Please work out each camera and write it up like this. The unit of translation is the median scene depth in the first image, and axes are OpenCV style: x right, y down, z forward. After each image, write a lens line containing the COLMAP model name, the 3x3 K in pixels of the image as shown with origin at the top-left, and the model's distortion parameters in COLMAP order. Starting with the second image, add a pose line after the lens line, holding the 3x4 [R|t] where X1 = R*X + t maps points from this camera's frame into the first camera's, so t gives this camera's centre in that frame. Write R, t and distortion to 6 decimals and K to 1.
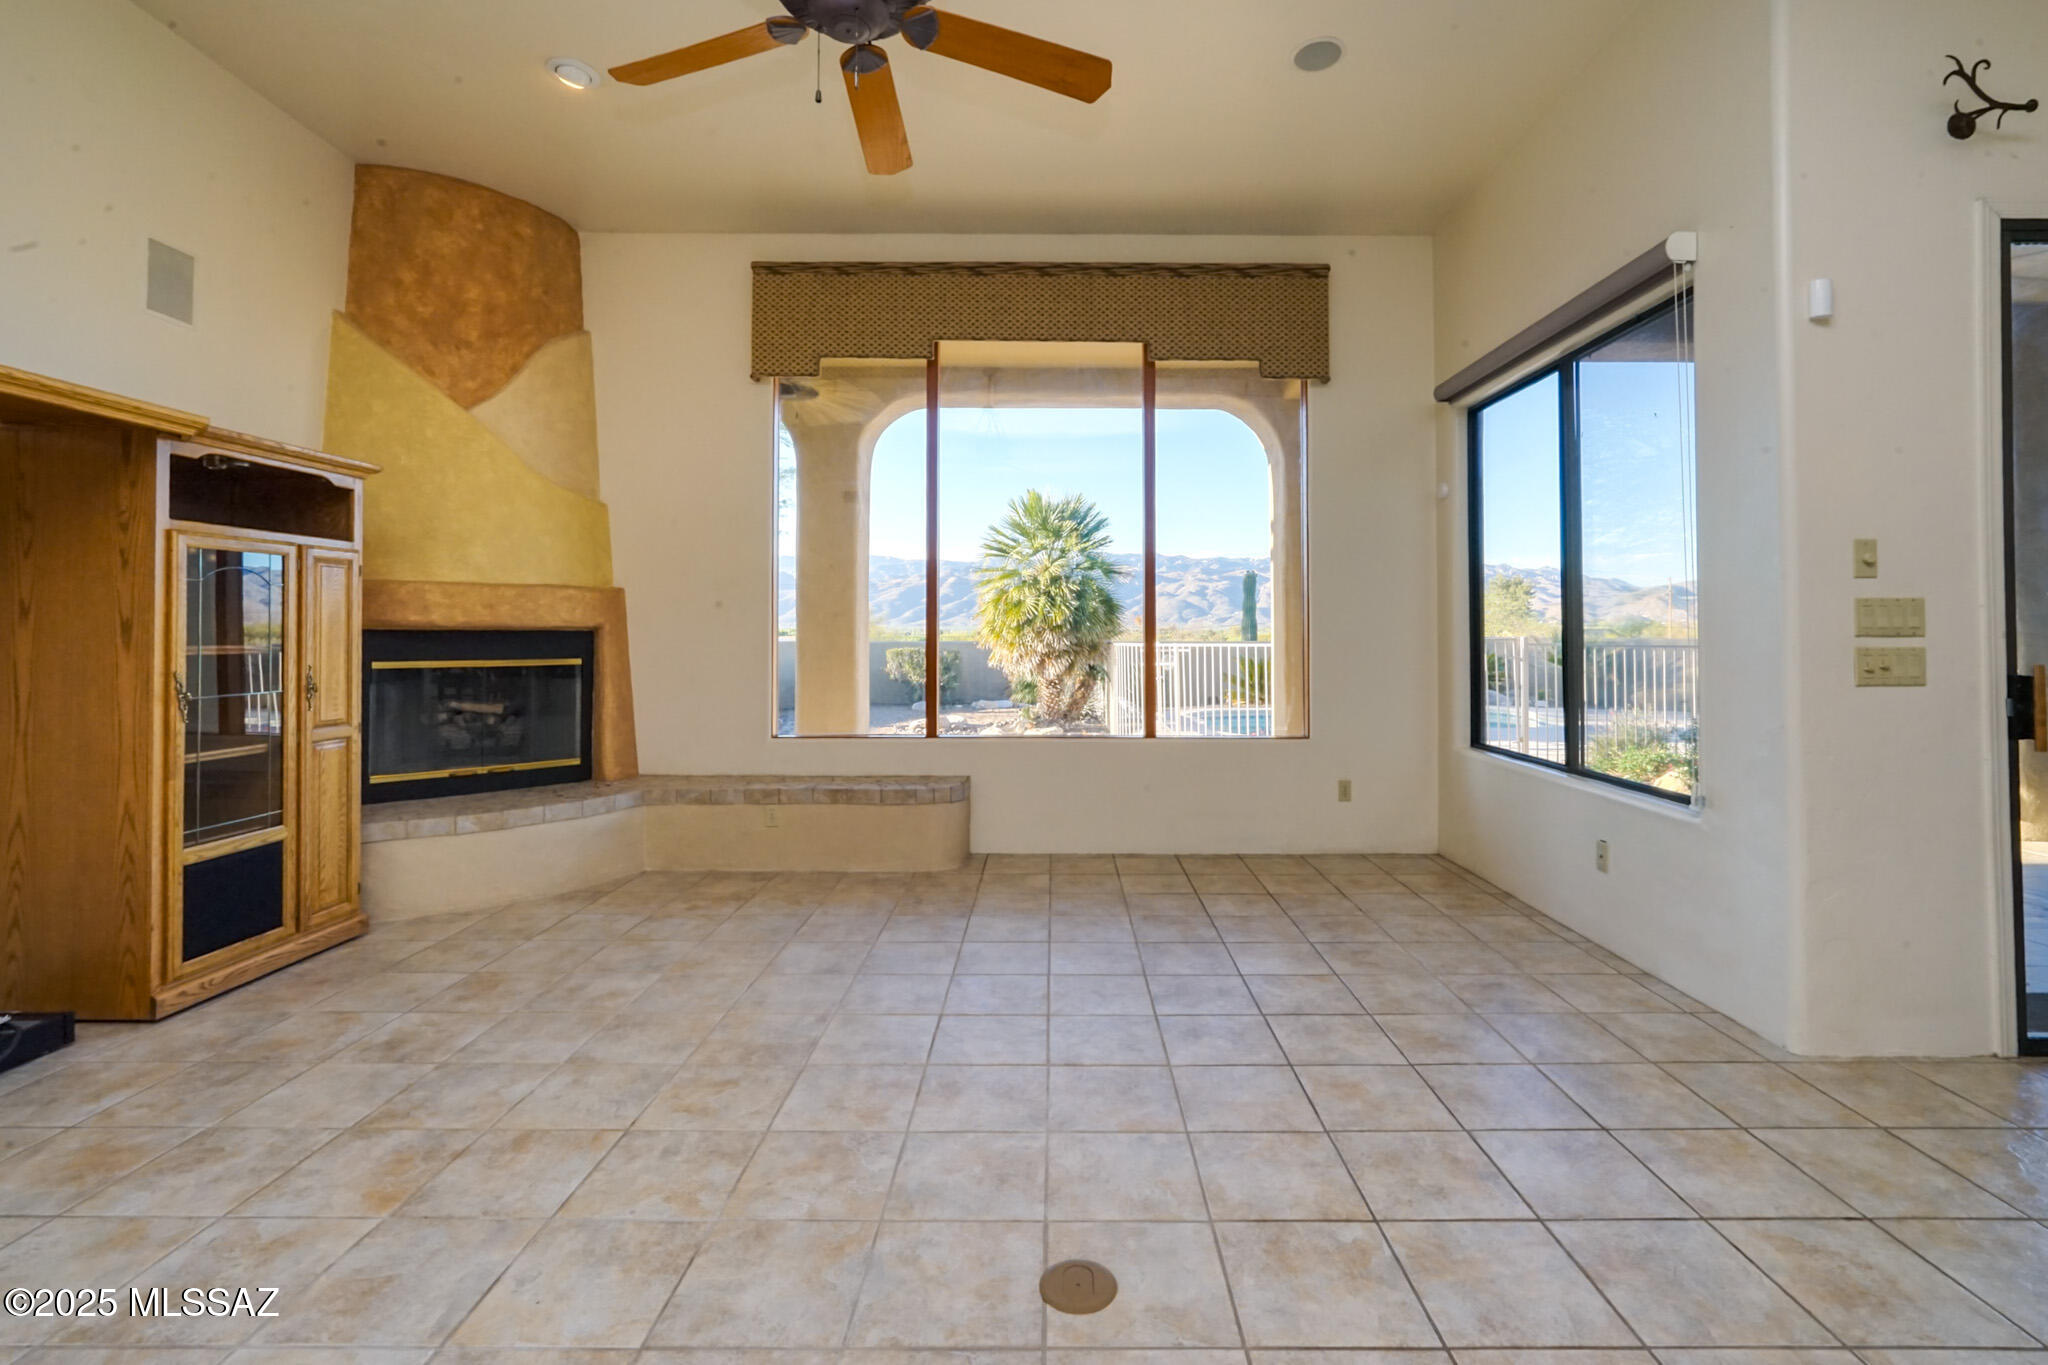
lens RADIAL K [[904.9, 0, 1066.5], [0, 904.9, 620.0], [0, 0, 1]] dist [-0.016216, 0.005683]
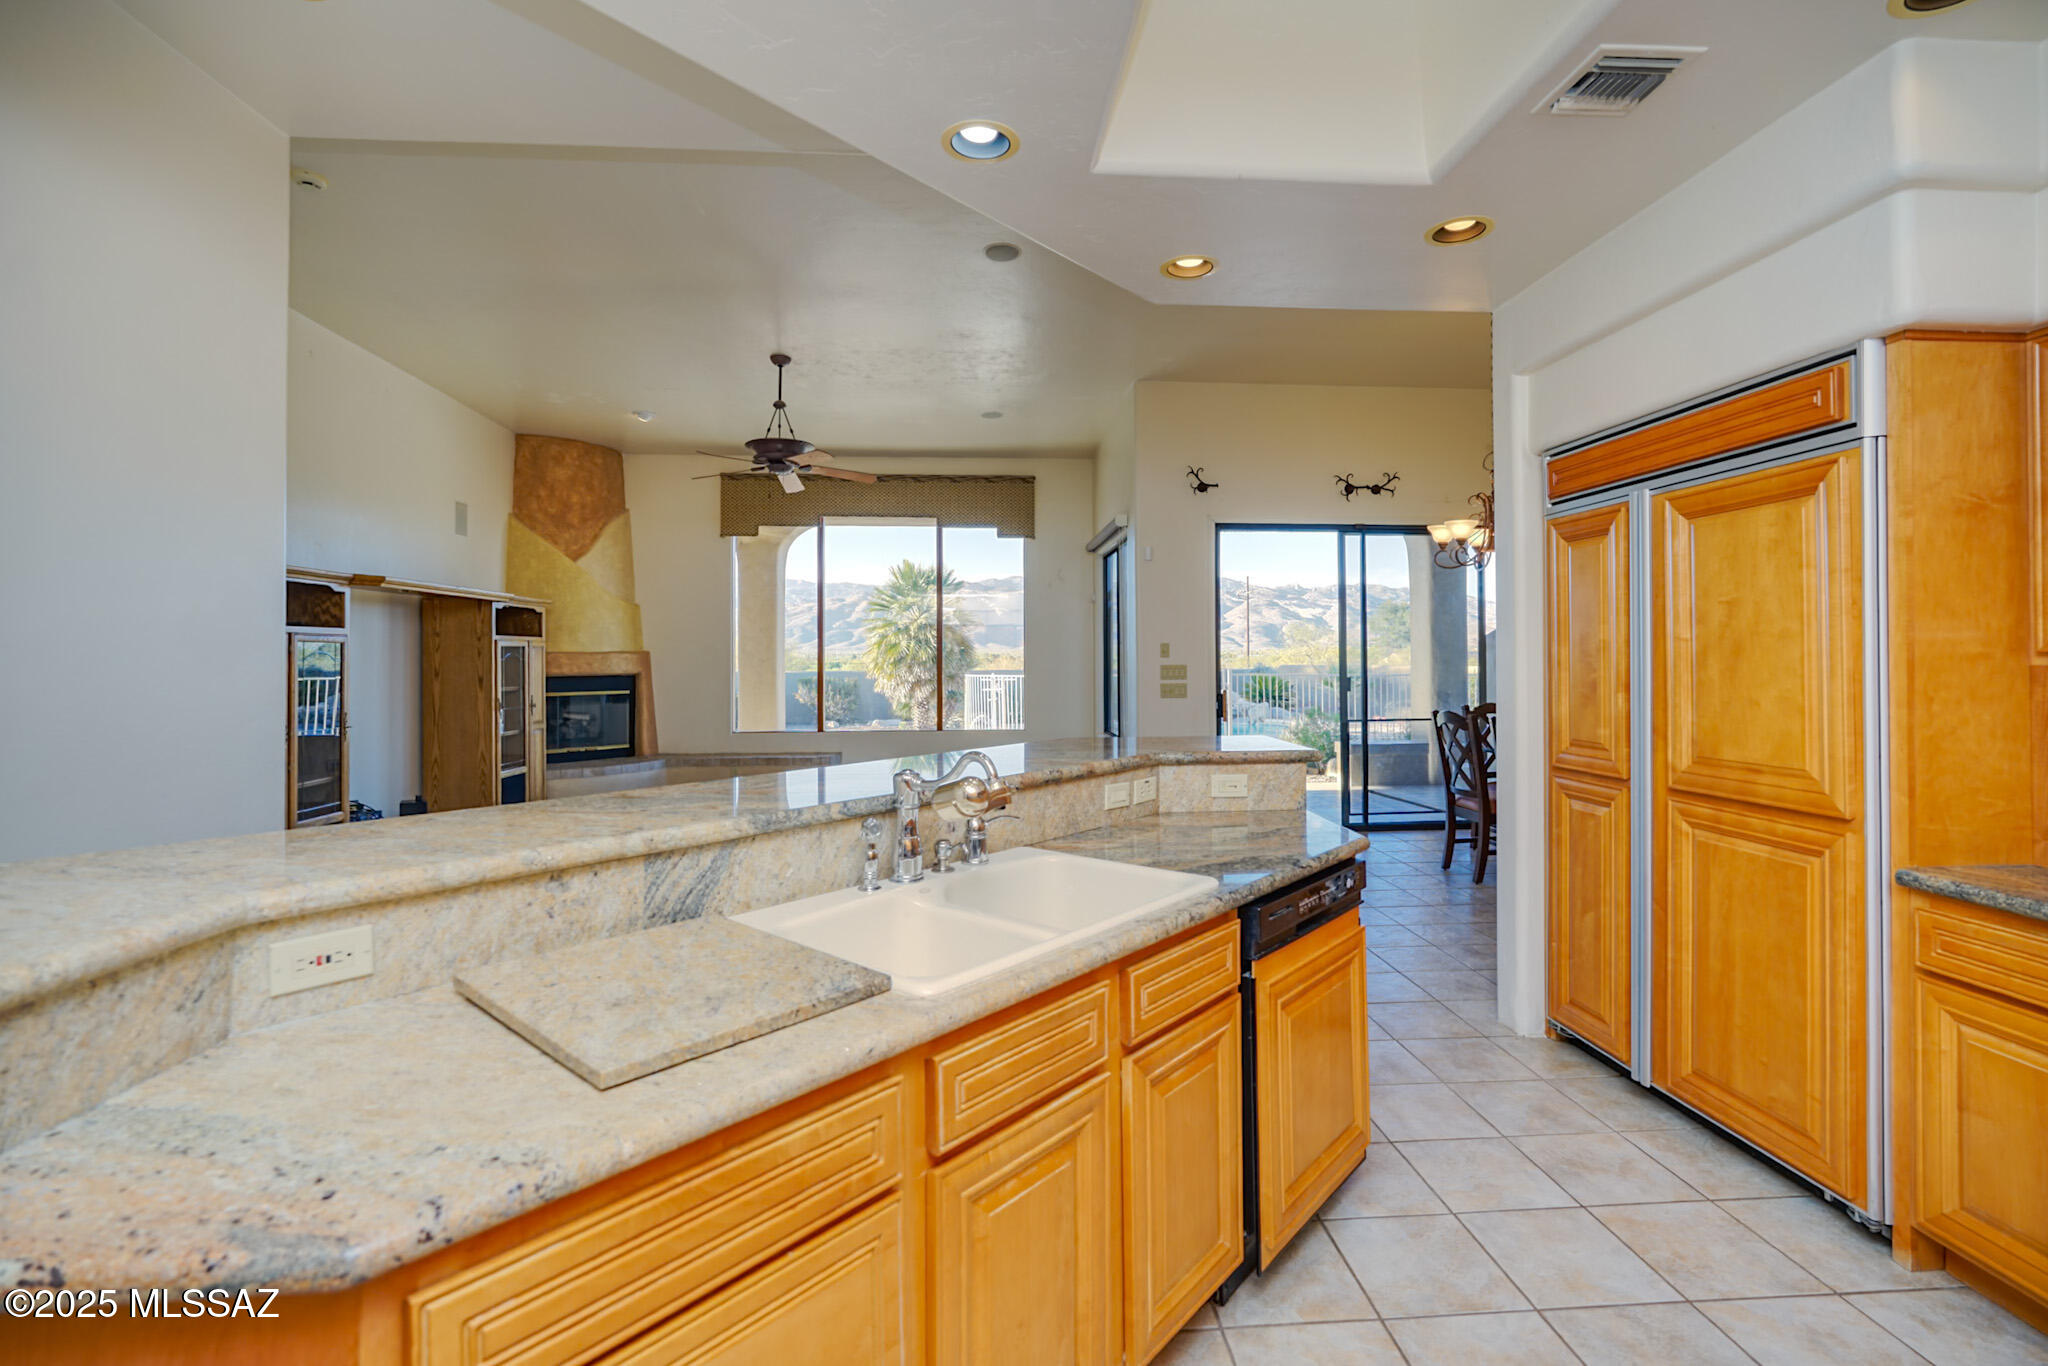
lens RADIAL K [[904.9, 0, 1030.2], [0, 904.9, 643.3], [0, 0, 1]] dist [-0.016216, 0.005683]
pose [[0.998213, -0.005062, 0.059536, 0.184980], [0.005171, 0.999985, -0.001685, -0.048926], [-0.059527, 0.001990, 0.998225, -0.952870]]
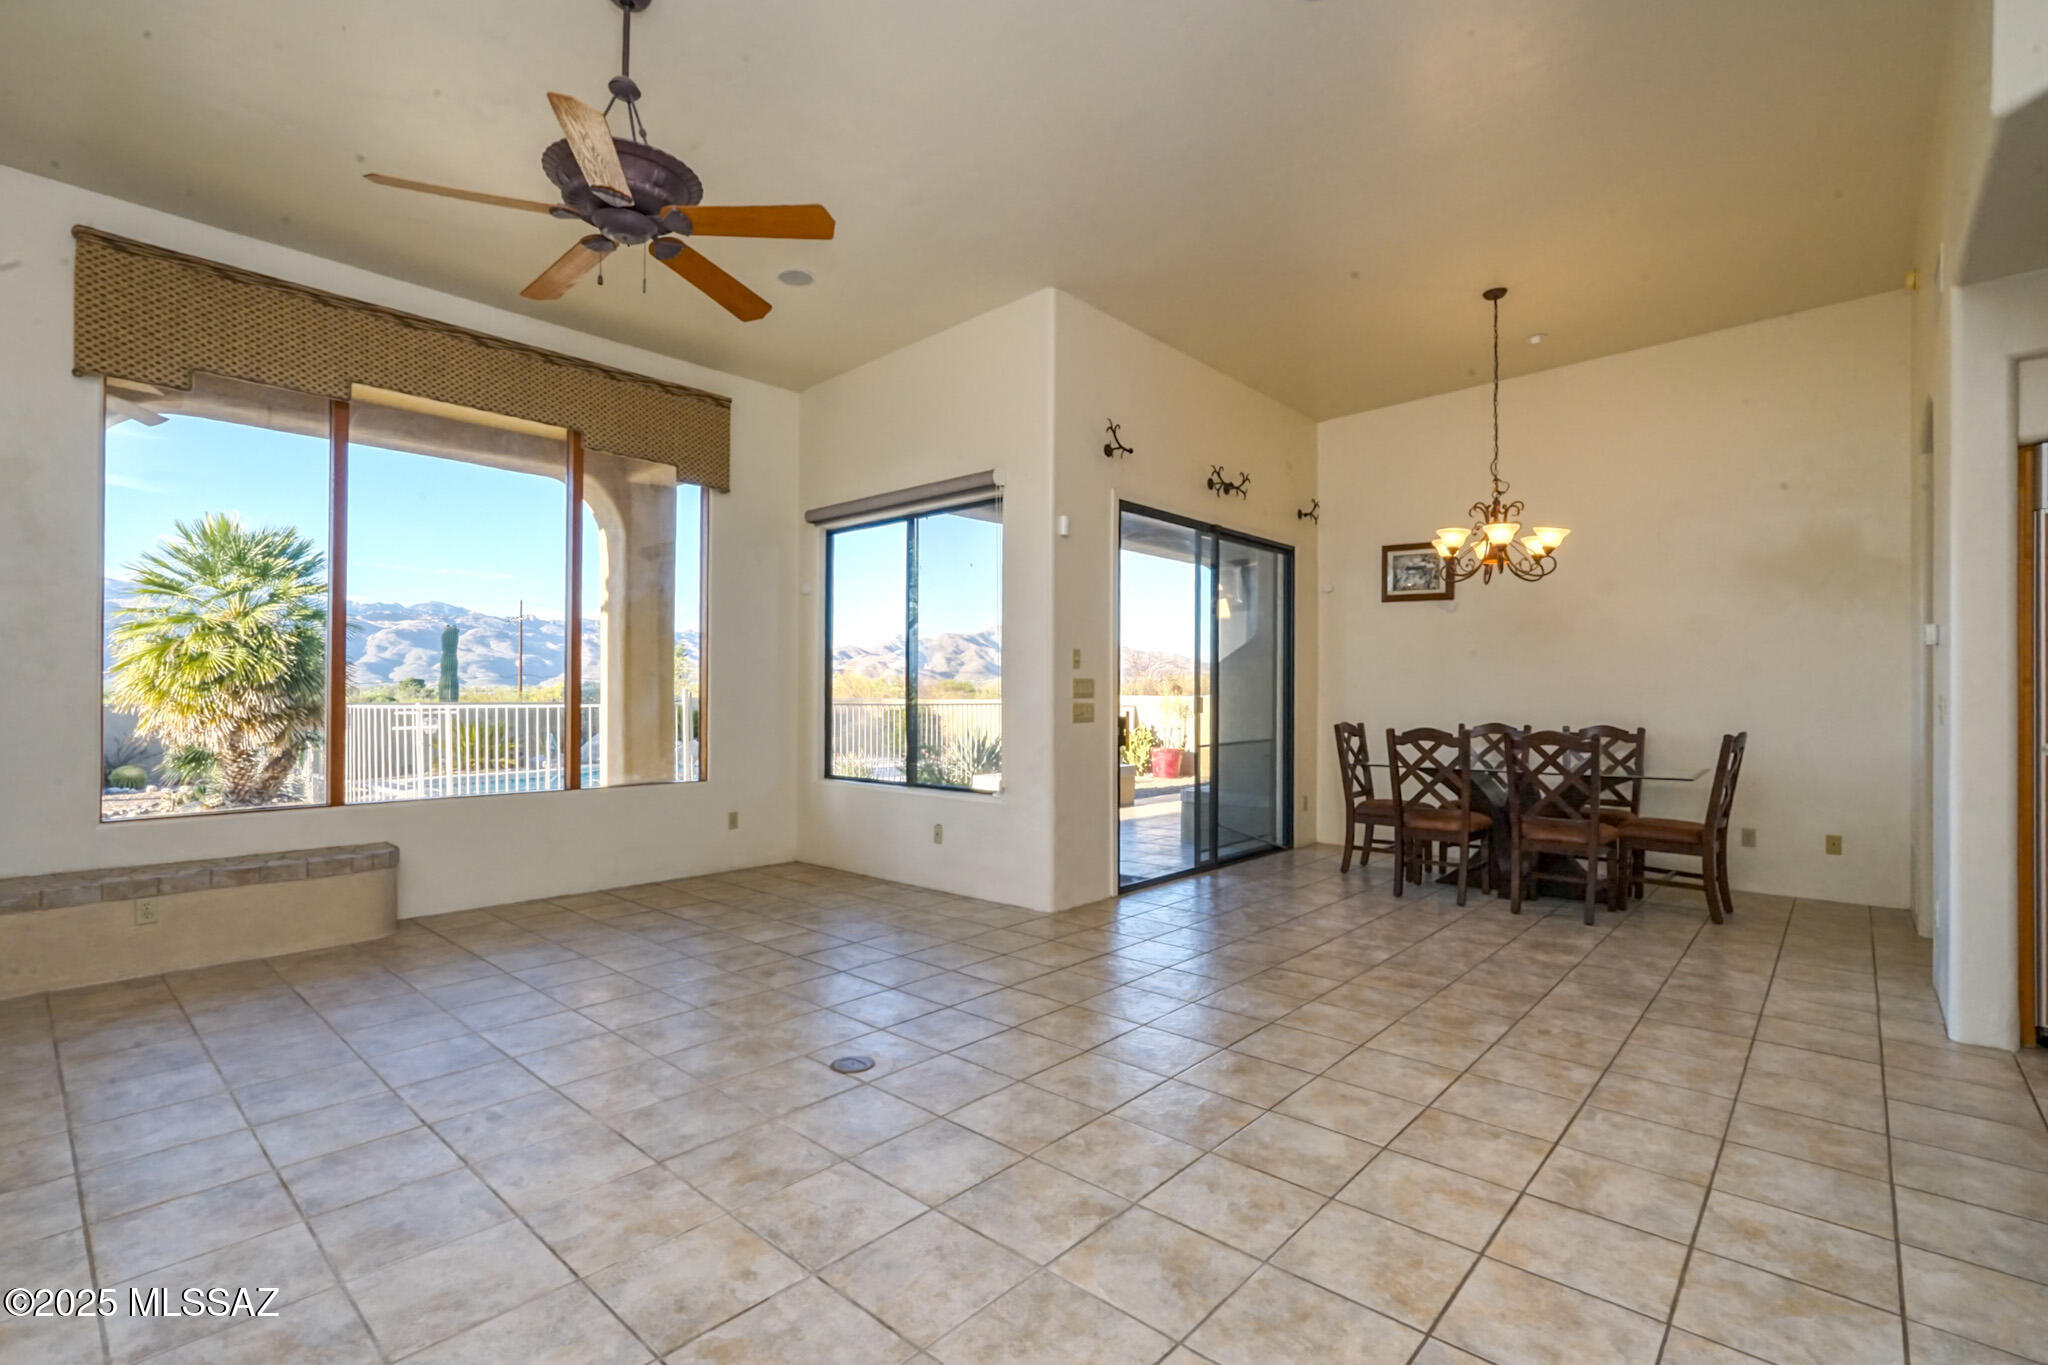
lens RADIAL K [[904.9, 0, 1011.5], [0, 904.9, 696.5], [0, 0, 1]] dist [-0.016216, 0.005683]
pose [[0.682773, 0.000233, 0.730630, -0.394540], [-0.012966, 0.999846, 0.011798, -0.003115], [-0.730515, -0.017529, 0.682672, -0.157804]]
